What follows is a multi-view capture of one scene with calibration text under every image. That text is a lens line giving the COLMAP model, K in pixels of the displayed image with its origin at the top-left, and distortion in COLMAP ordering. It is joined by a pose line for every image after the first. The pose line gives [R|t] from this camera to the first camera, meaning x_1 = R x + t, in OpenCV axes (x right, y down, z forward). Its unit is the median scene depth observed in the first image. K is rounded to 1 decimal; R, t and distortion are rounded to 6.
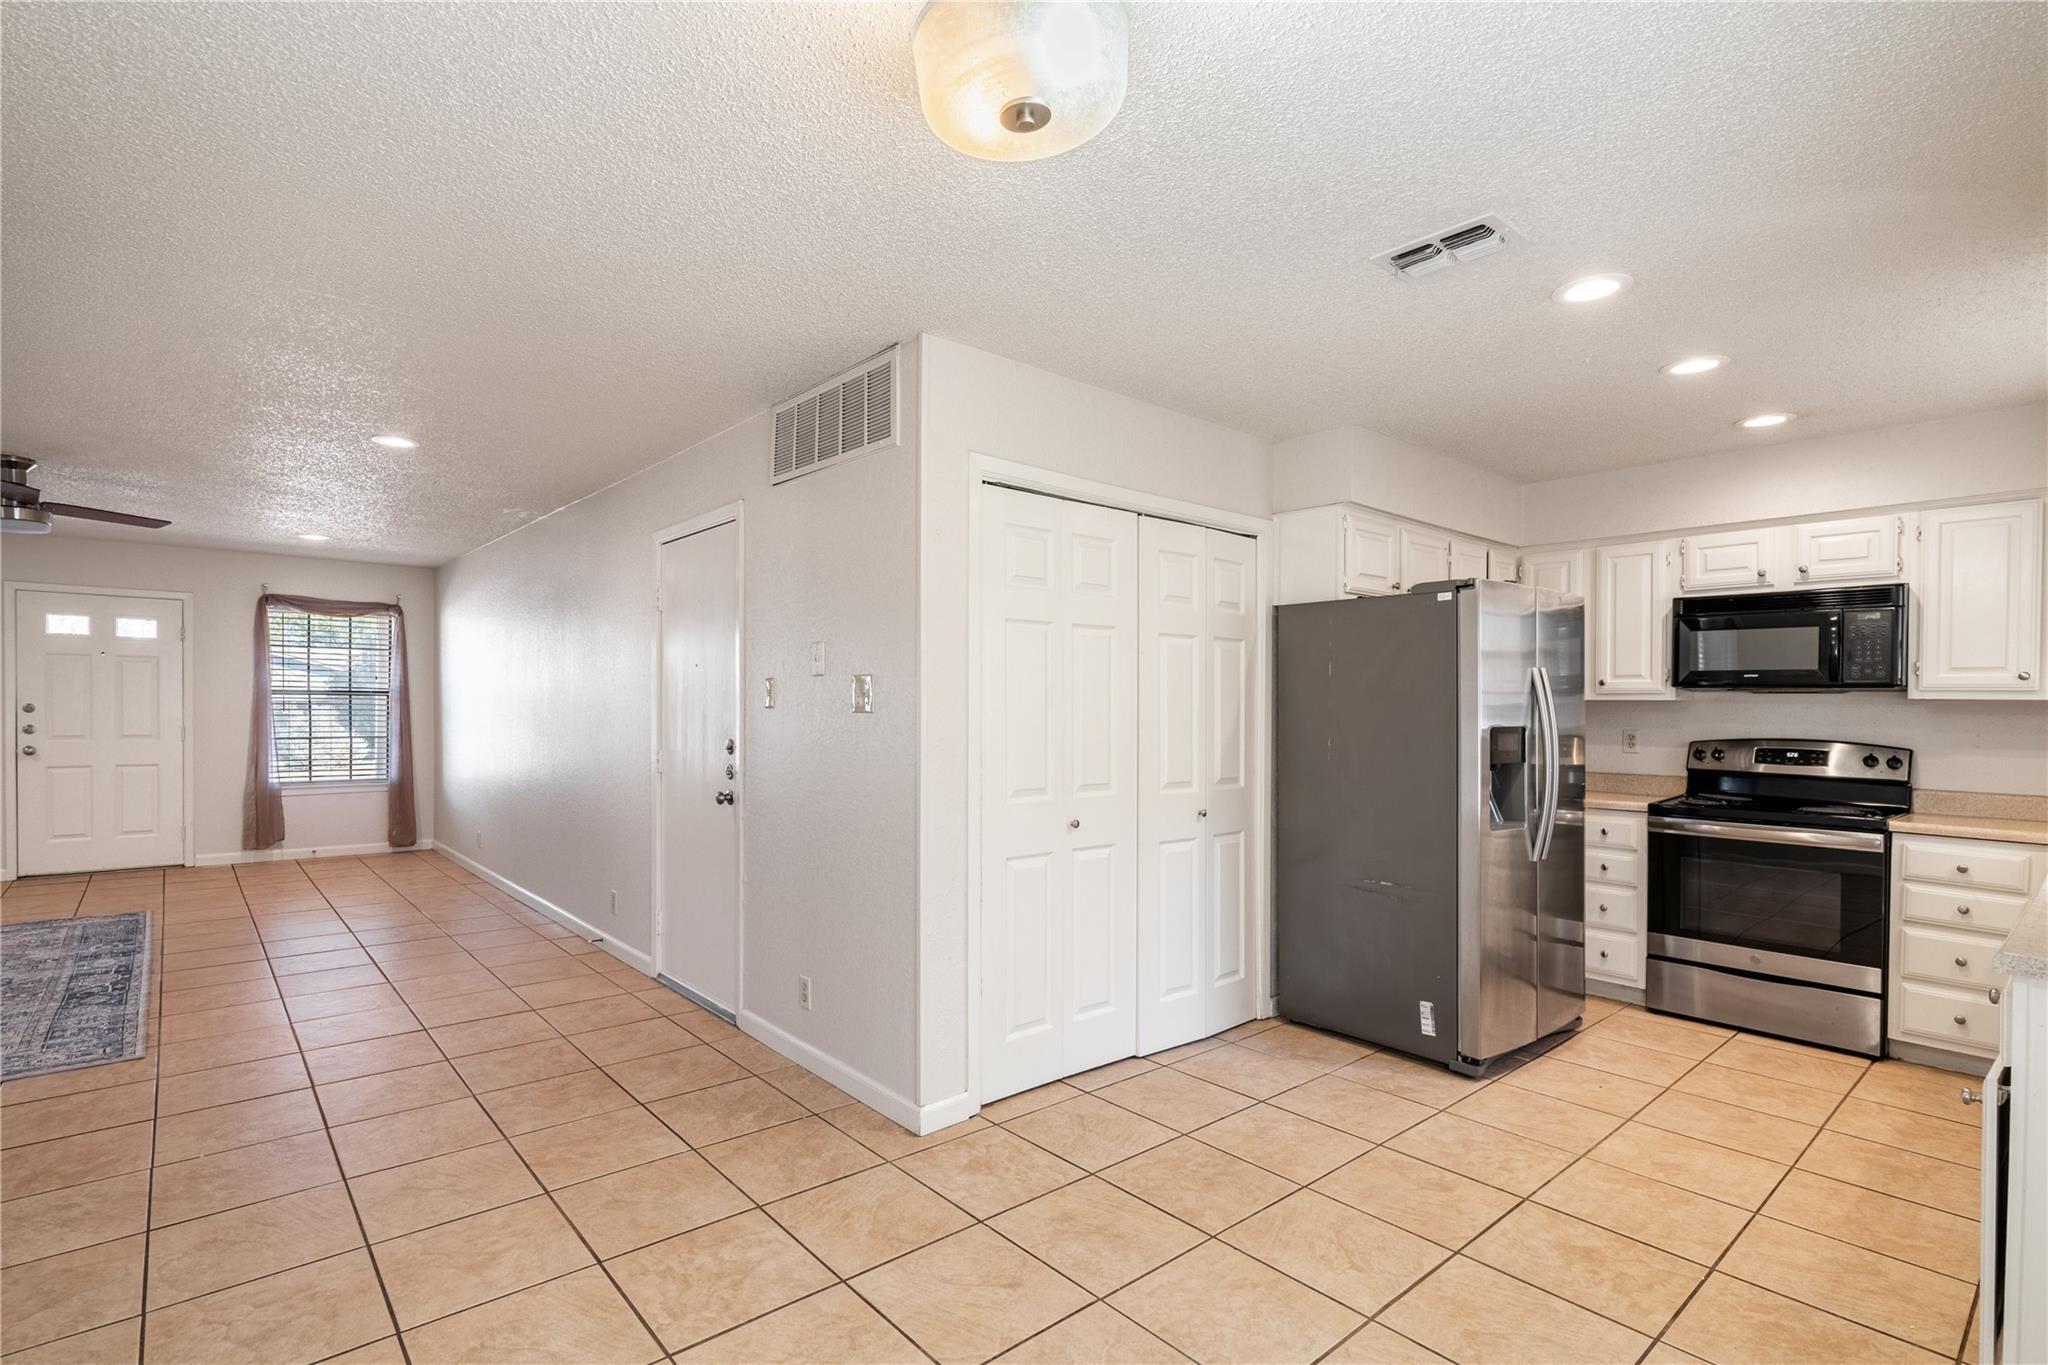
lens RADIAL K [[965.0, 0, 968.4], [0, 965.0, 703.3], [0, 0, 1]] dist [-0.004218, 0.001700]
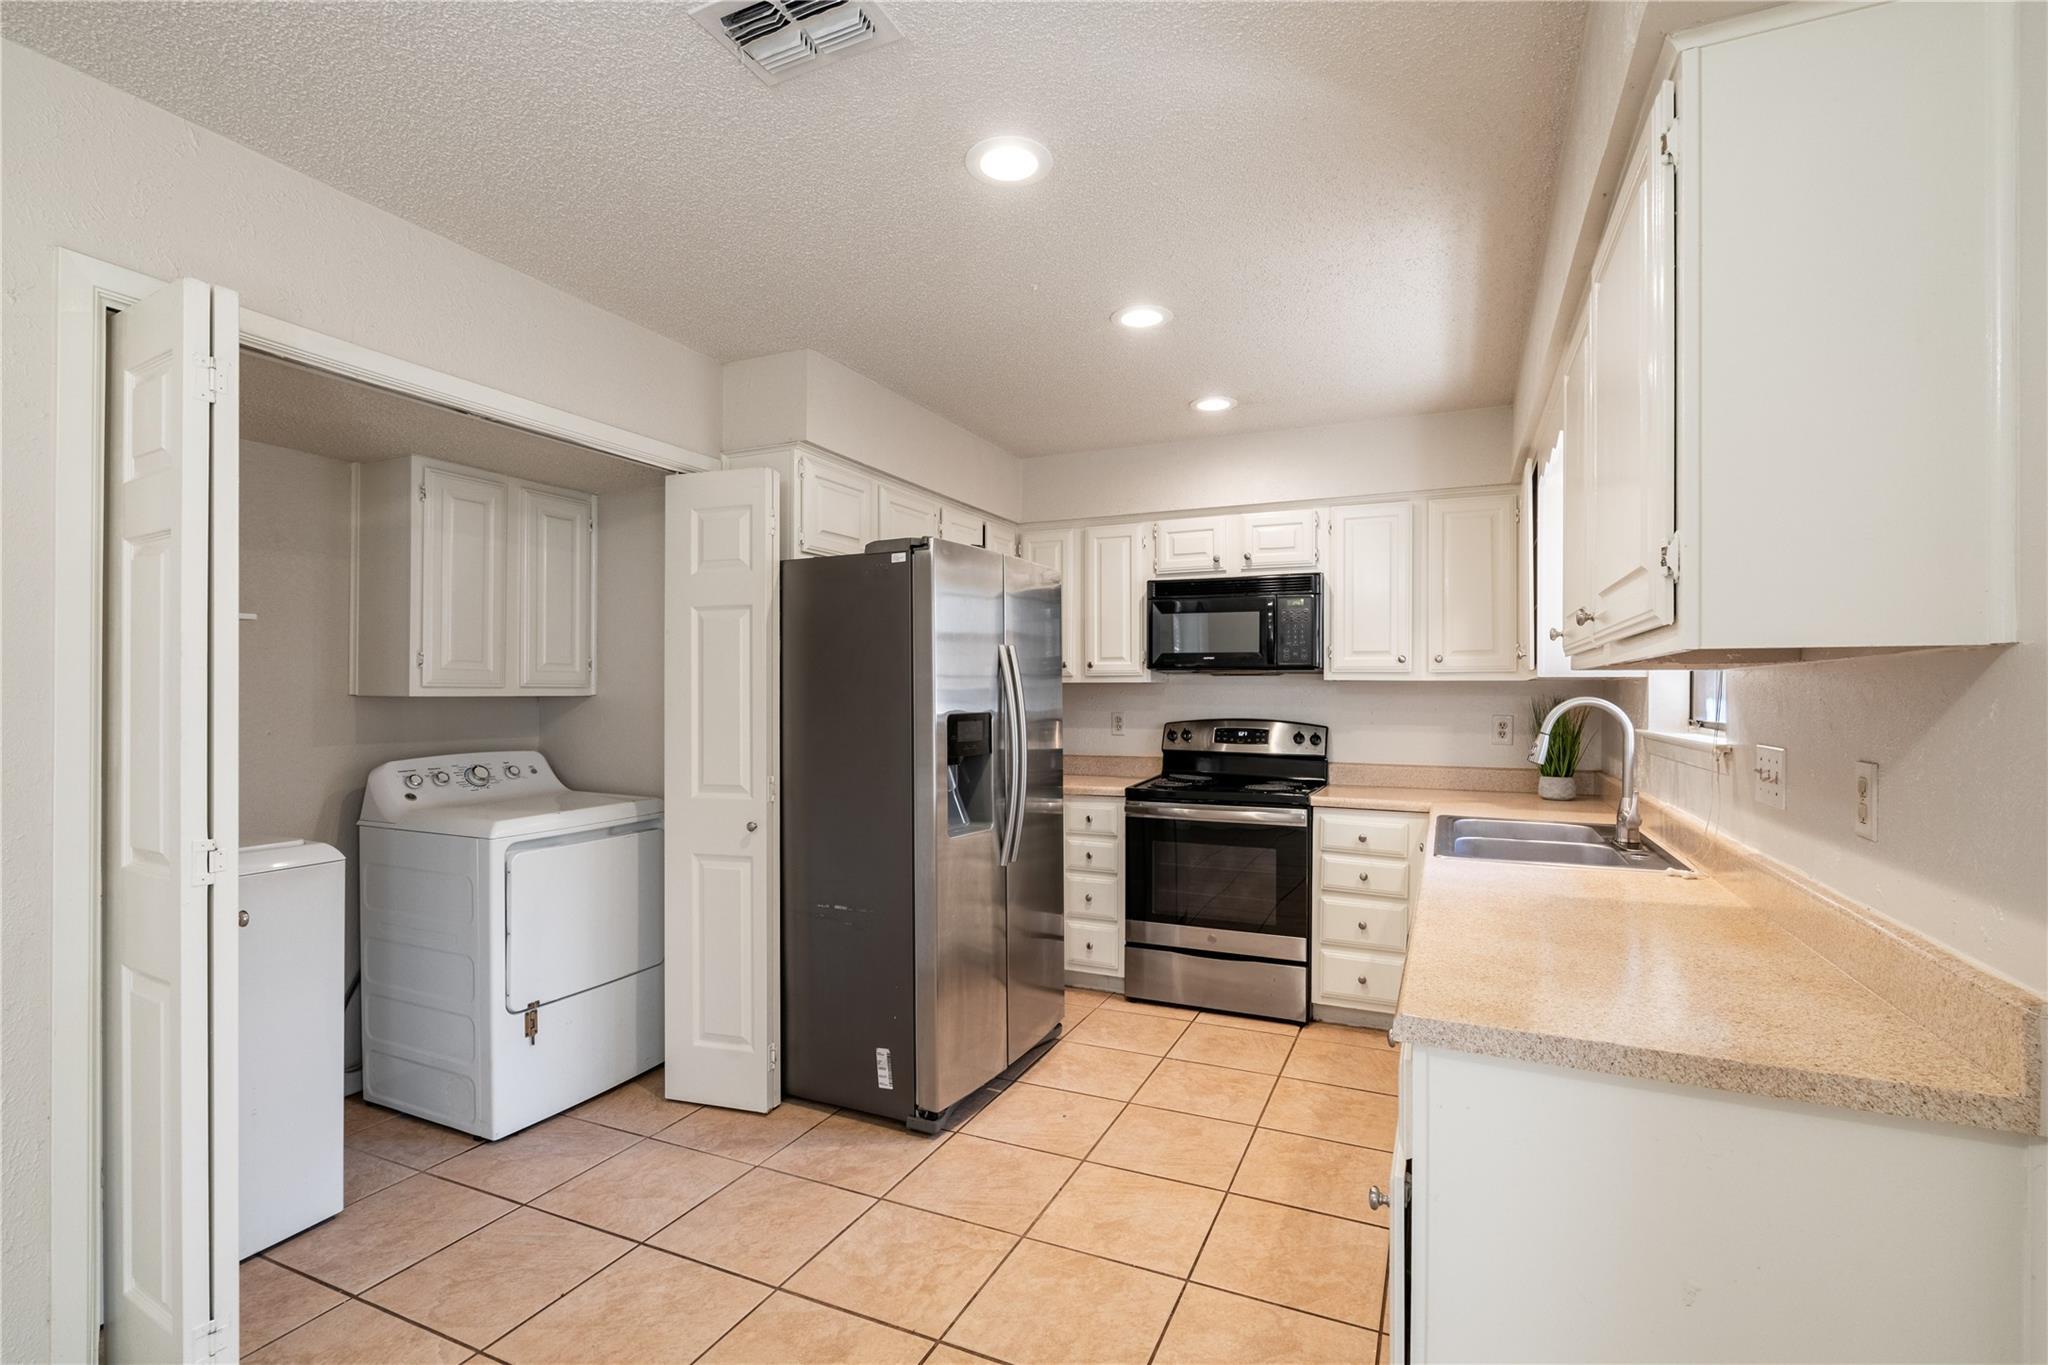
lens RADIAL K [[924.1, 0, 1031.8], [0, 924.1, 682.2], [0, 0, 1]] dist [-0.005981, 0.001653]
pose [[0.896783, -0.003129, 0.442459, 0.227862], [0.006921, 0.999952, -0.006954, 0.002585], [-0.442416, 0.009299, 0.896762, 0.219908]]
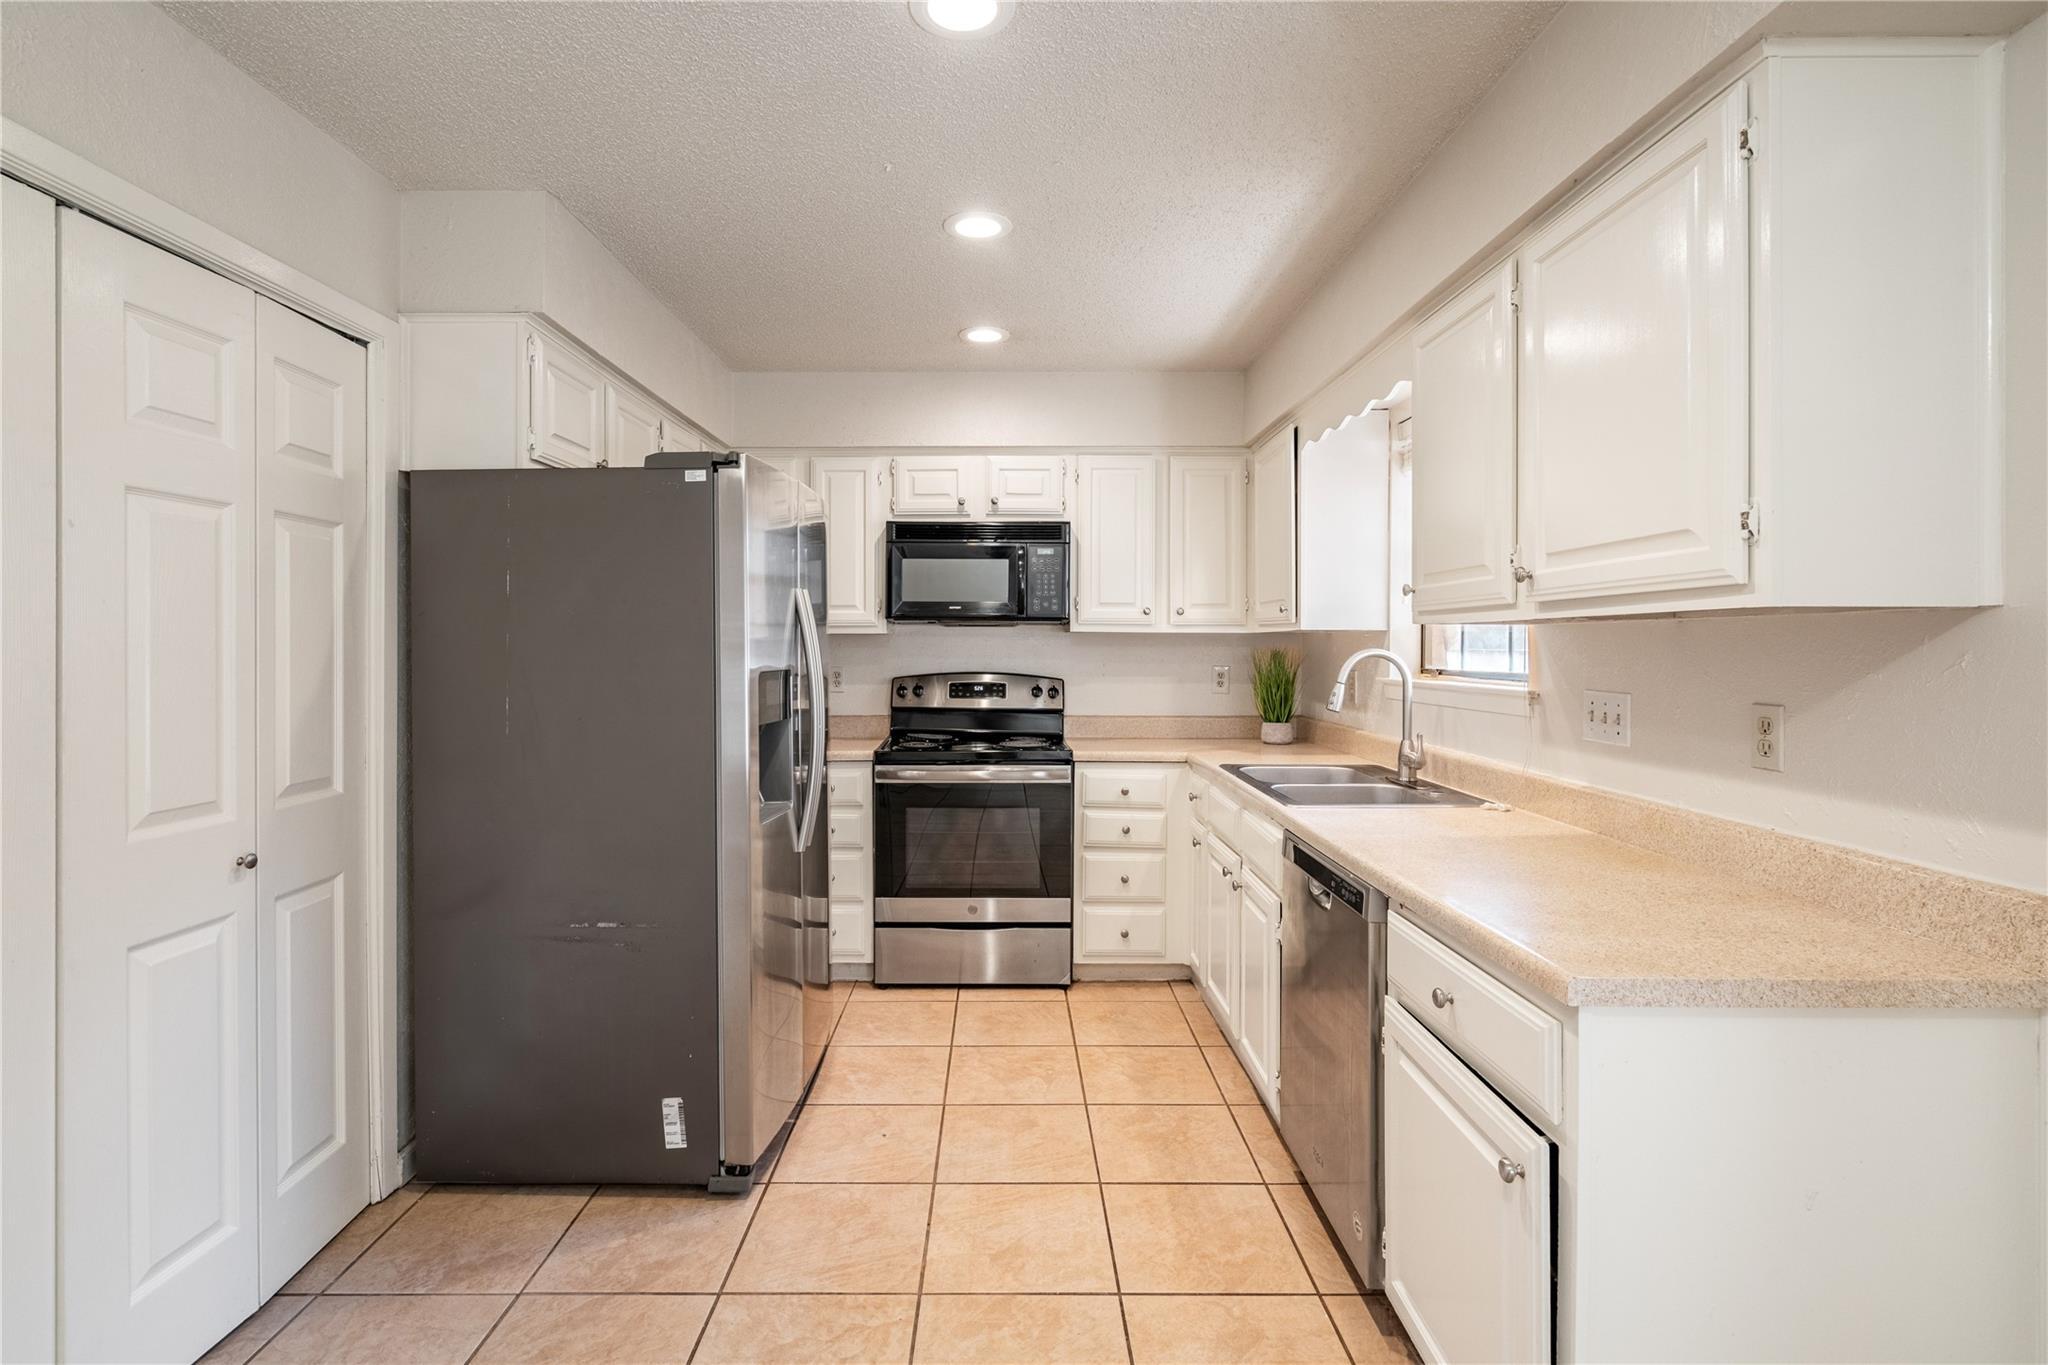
lens RADIAL K [[965.0, 0, 992.9], [0, 965.0, 636.0], [0, 0, 1]] dist [-0.004218, 0.001700]
pose [[0.637220, -0.002919, 0.770677, 0.107725], [0.005452, 0.999985, -0.000721, 0.000310], [-0.770663, 0.004661, 0.637226, 0.396259]]
